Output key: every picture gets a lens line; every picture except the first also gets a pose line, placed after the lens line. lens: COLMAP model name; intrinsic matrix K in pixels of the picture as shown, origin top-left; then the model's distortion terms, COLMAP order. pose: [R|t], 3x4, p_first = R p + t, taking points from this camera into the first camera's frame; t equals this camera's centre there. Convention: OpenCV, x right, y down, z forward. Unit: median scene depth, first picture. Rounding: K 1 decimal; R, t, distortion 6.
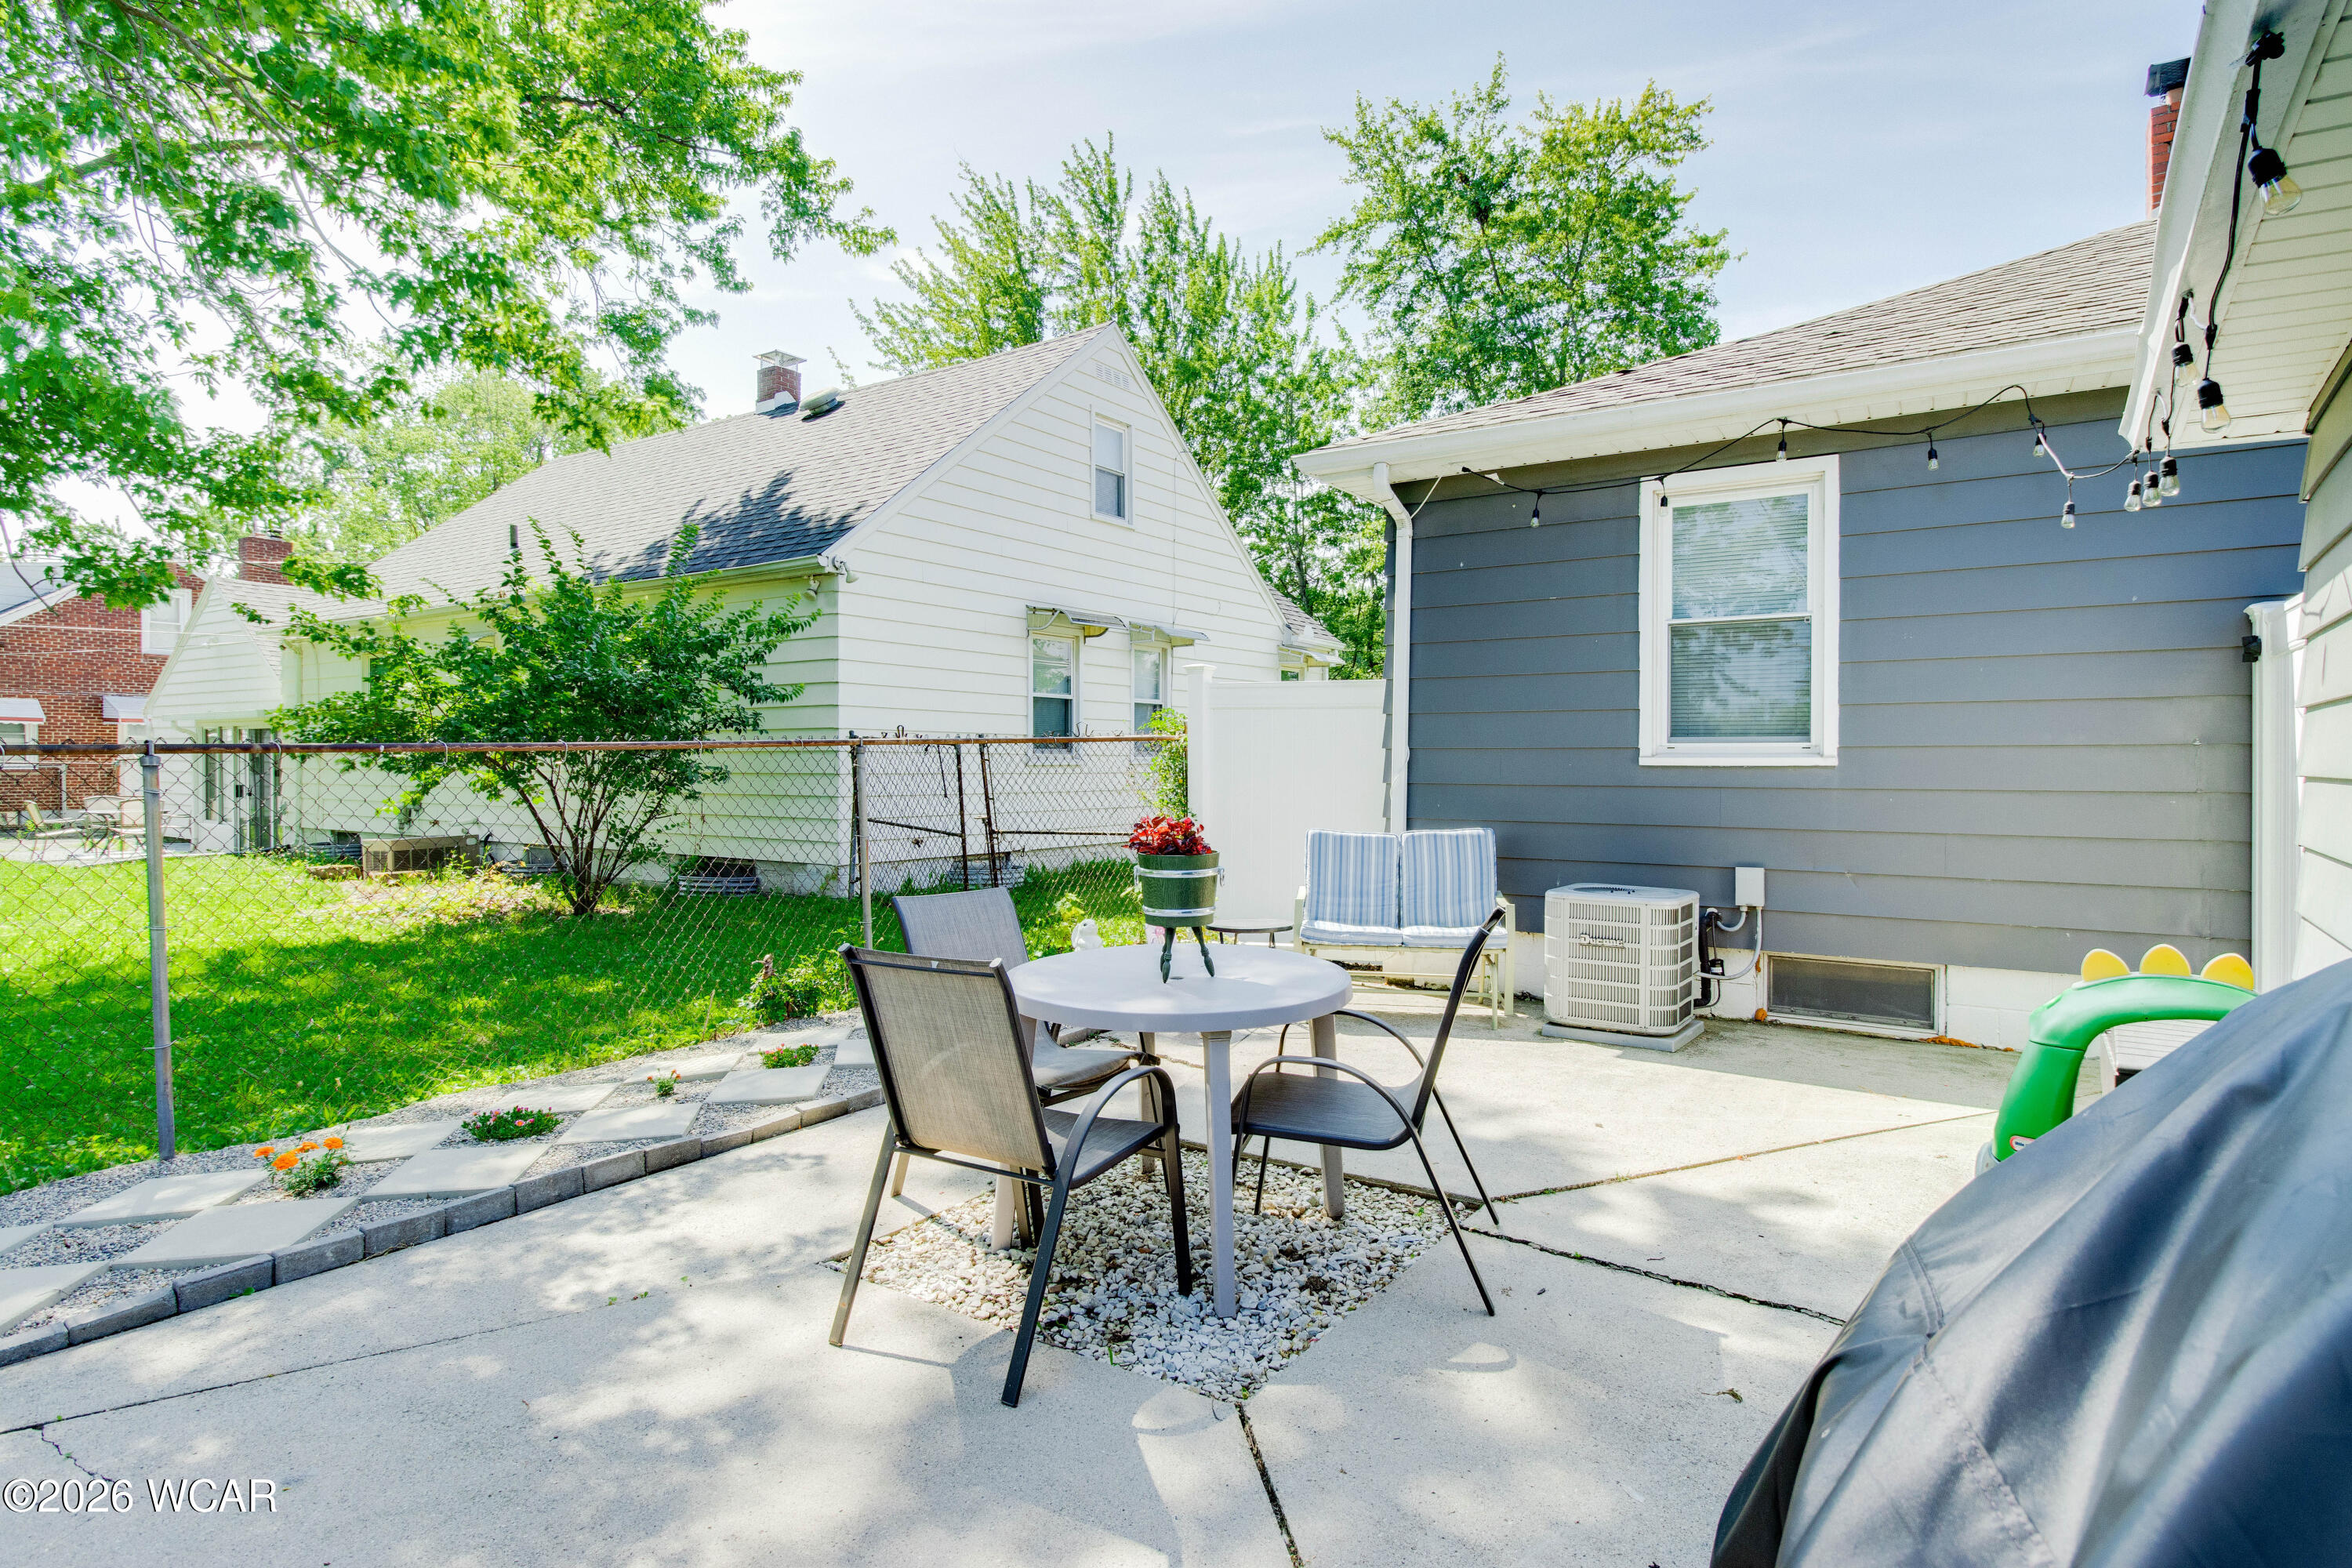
lens RADIAL K [[1232.5, 0, 1176.0], [0, 1232.5, 784.0], [0, 0, 1]] dist [-0.003655, 0.000385]
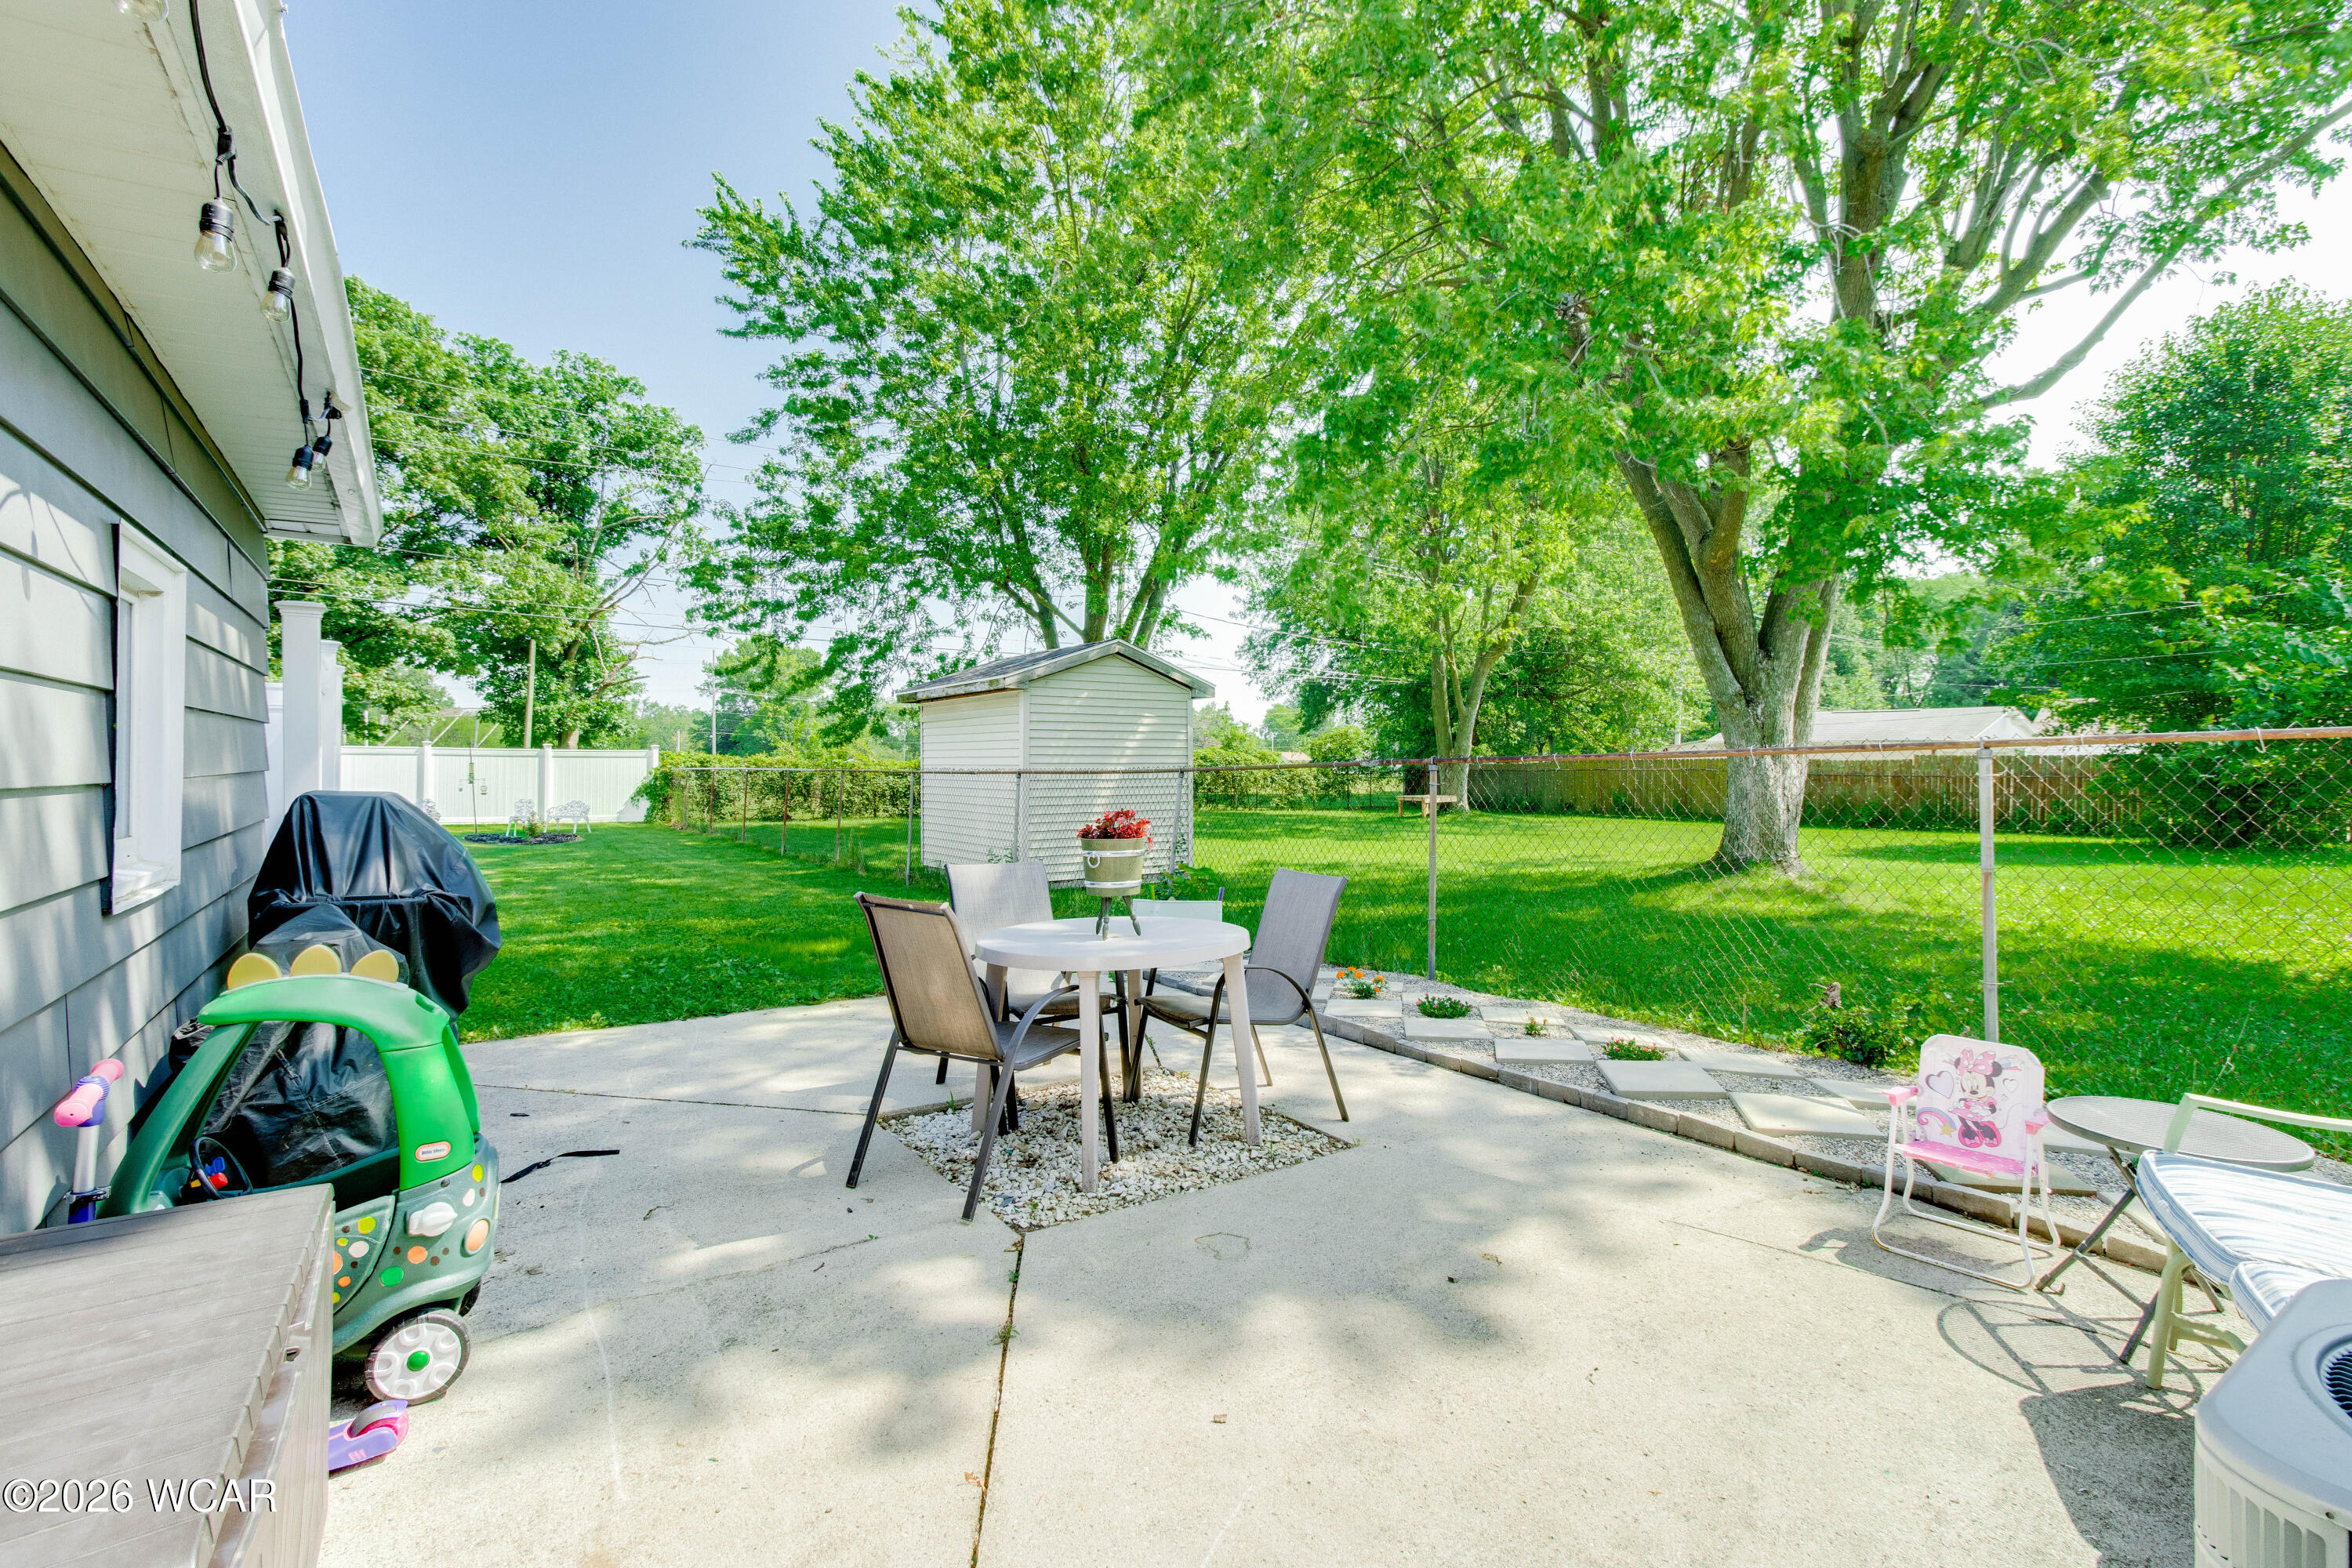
lens RADIAL K [[1089.0, 0, 1192.2], [0, 1089.0, 770.9], [0, 0, 1]] dist [0.003591, 0.001136]
pose [[-0.369313, 0.003486, -0.929298, 0.630276], [-0.019636, 0.999740, 0.011554, -0.021440], [0.929098, 0.022514, -0.369149, 0.901302]]
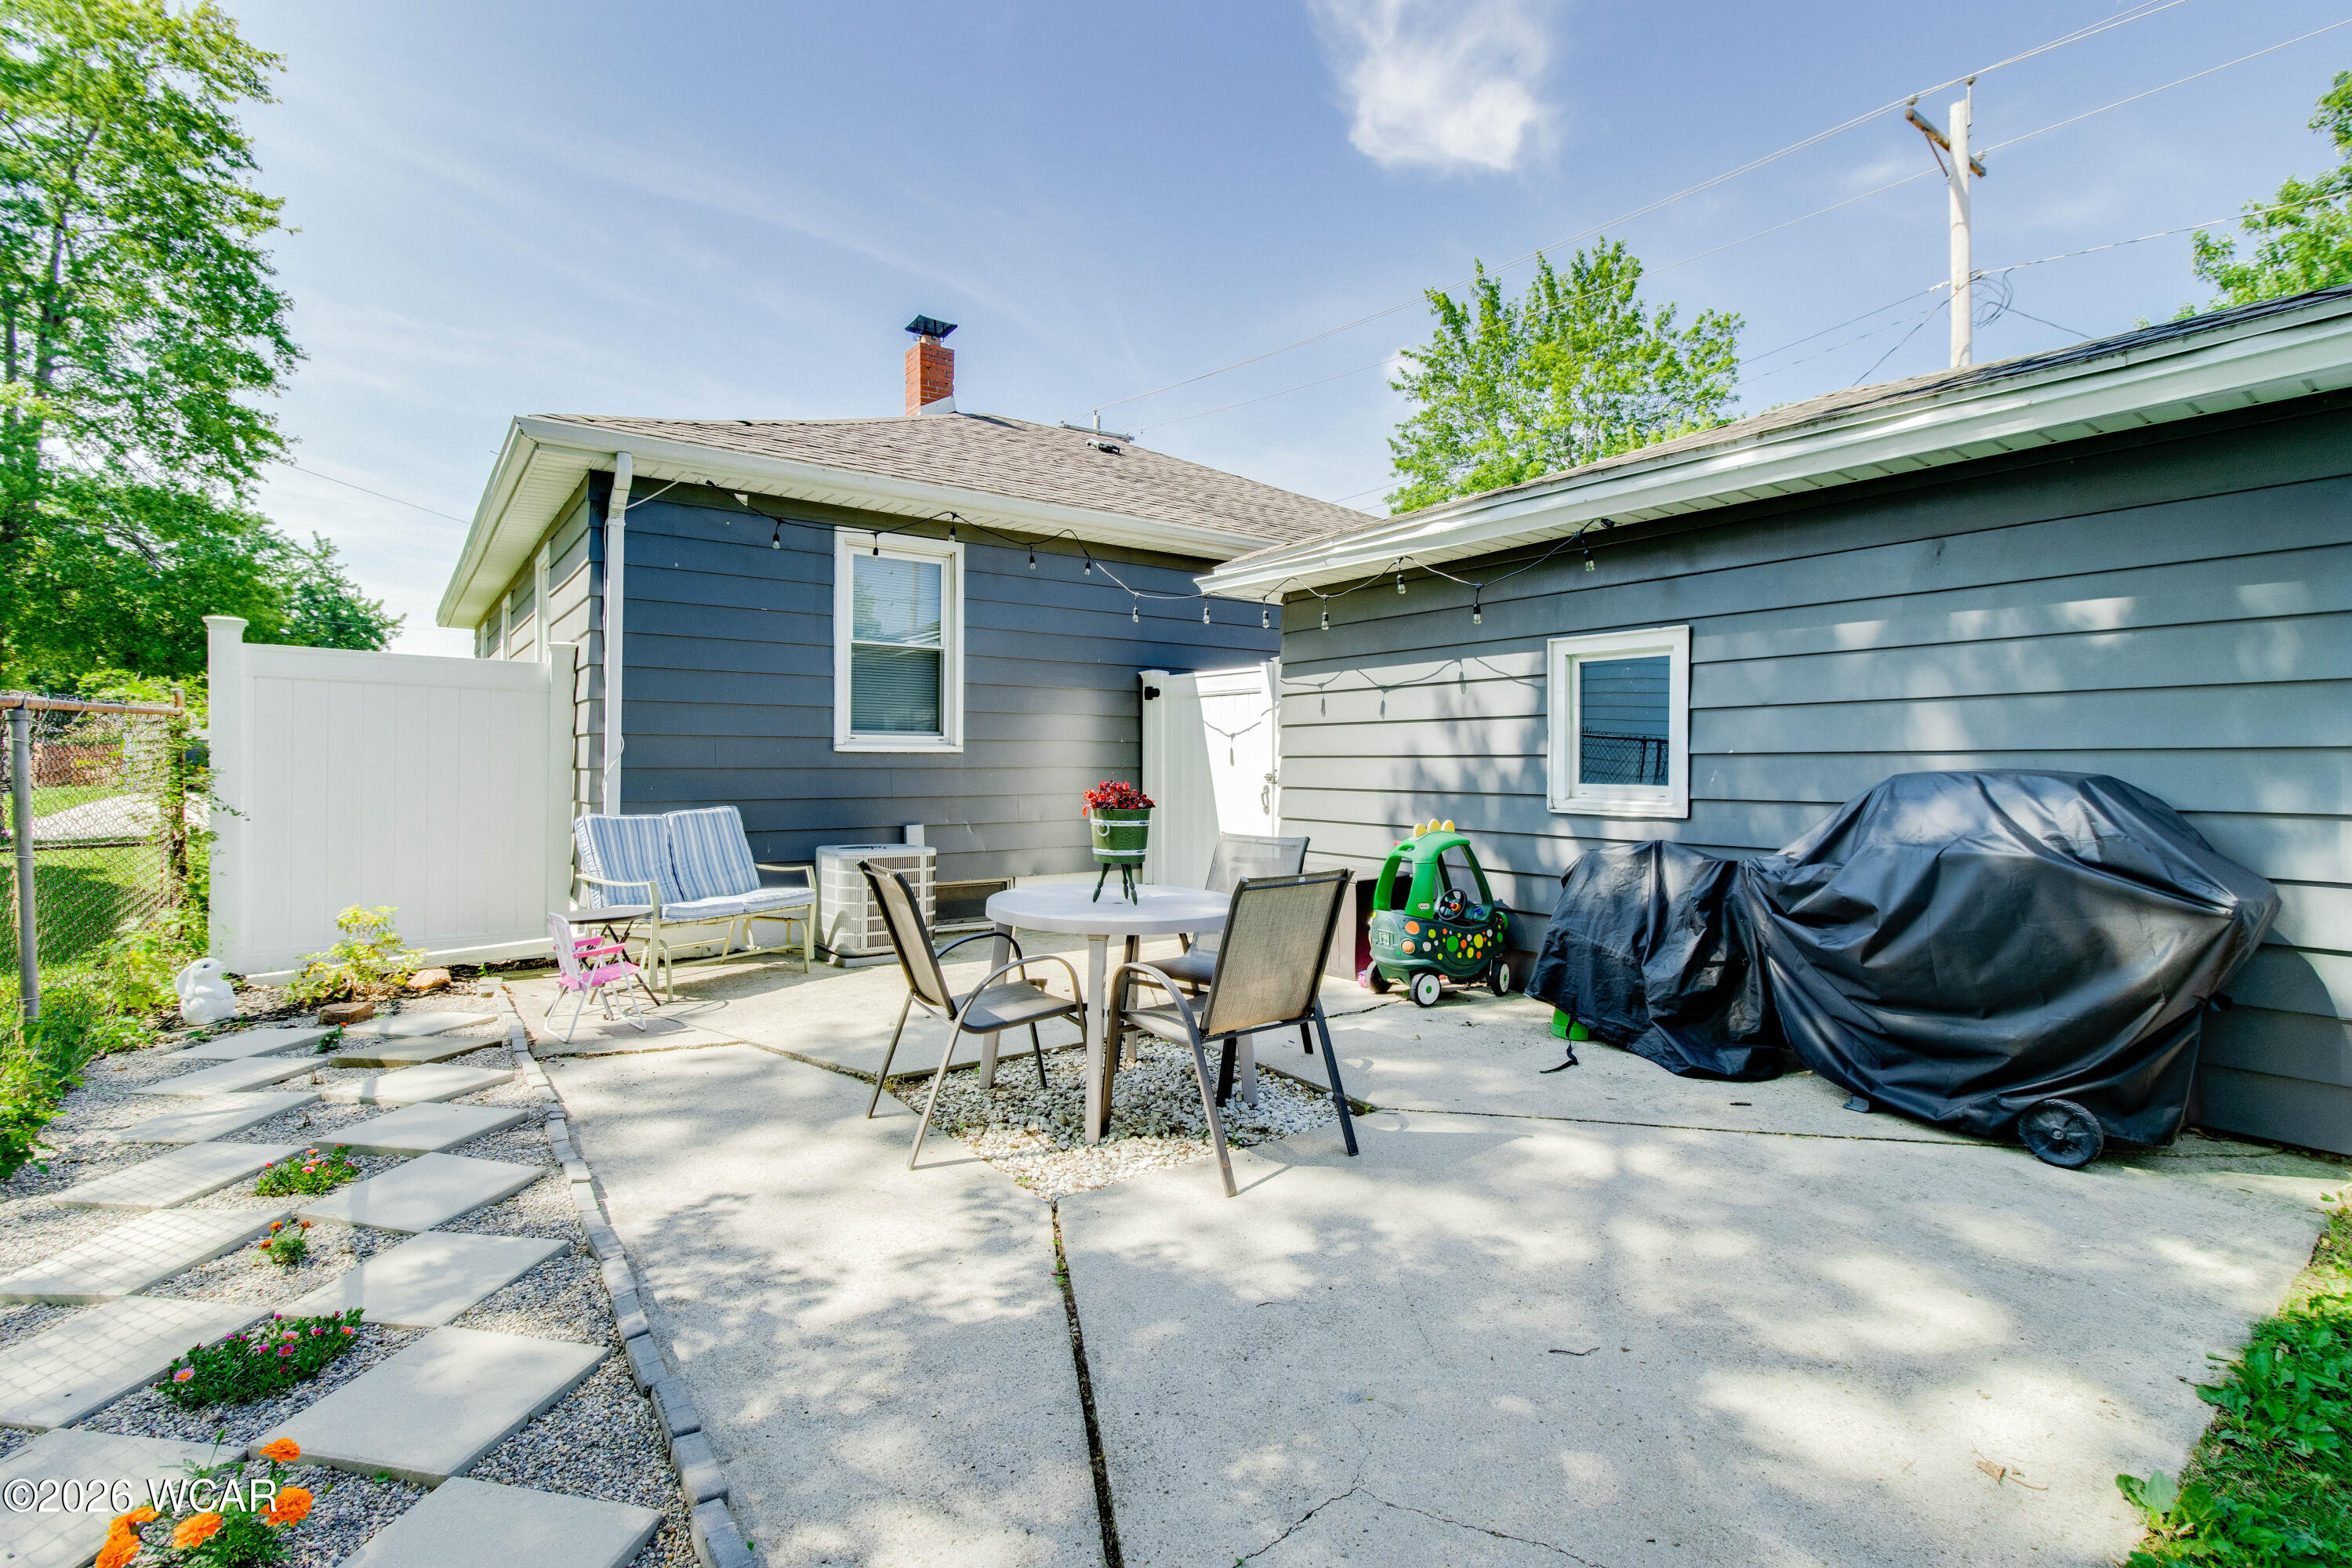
lens RADIAL K [[1089.0, 0, 1192.2], [0, 1089.0, 770.9], [0, 0, 1]] dist [0.003591, 0.001136]
pose [[0.340041, -0.007527, 0.940380, -0.658199], [0.014378, 0.999893, 0.002805, 0.008308], [-0.940301, 0.012567, 0.340113, 0.320749]]
